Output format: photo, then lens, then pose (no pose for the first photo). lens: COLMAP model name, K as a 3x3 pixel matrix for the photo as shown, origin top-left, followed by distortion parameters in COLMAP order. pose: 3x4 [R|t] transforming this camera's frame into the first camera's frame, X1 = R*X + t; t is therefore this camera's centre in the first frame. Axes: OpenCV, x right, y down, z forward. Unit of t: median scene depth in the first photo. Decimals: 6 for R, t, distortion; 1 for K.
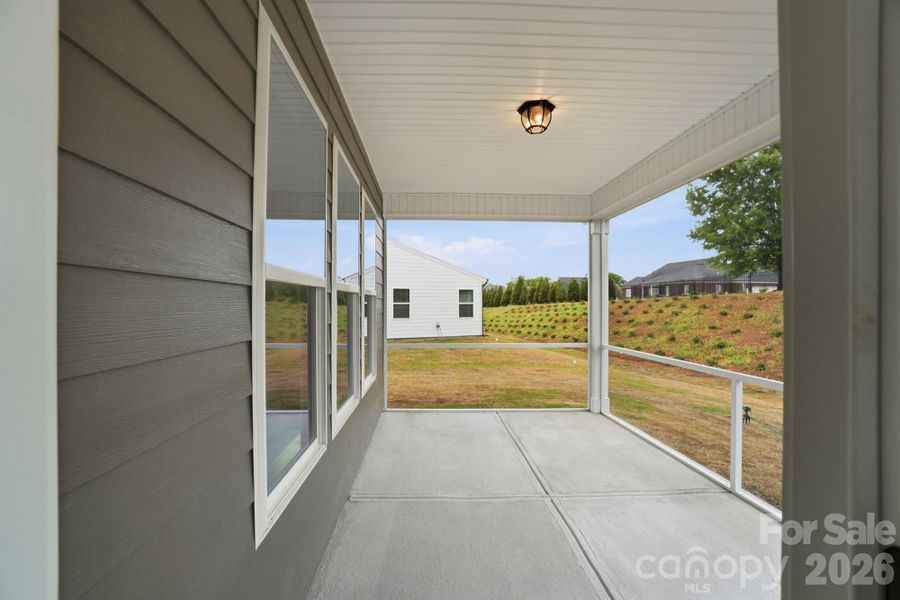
lens RADIAL K [[394.3, 0, 448.6], [0, 394.3, 303.1], [0, 0, 1]] dist [-0.005135, 0.000121]
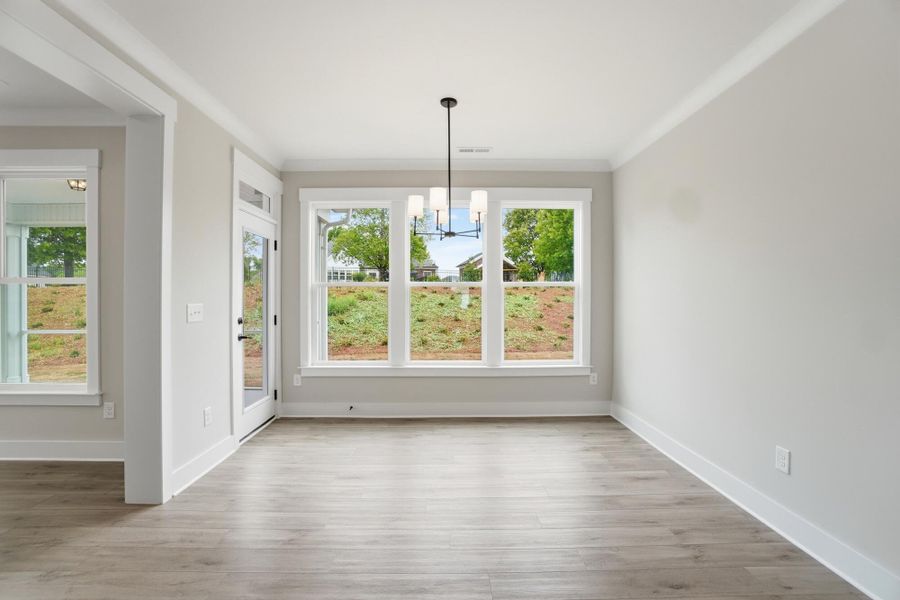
lens RADIAL K [[394.3, 0, 449.6], [0, 394.3, 300.8], [0, 0, 1]] dist [-0.005135, 0.000121]
pose [[0.048366, -0.001450, 0.998829, -0.260840], [-0.004596, 0.999988, 0.001674, 0.003332], [-0.998819, -0.004671, 0.048359, -0.121414]]
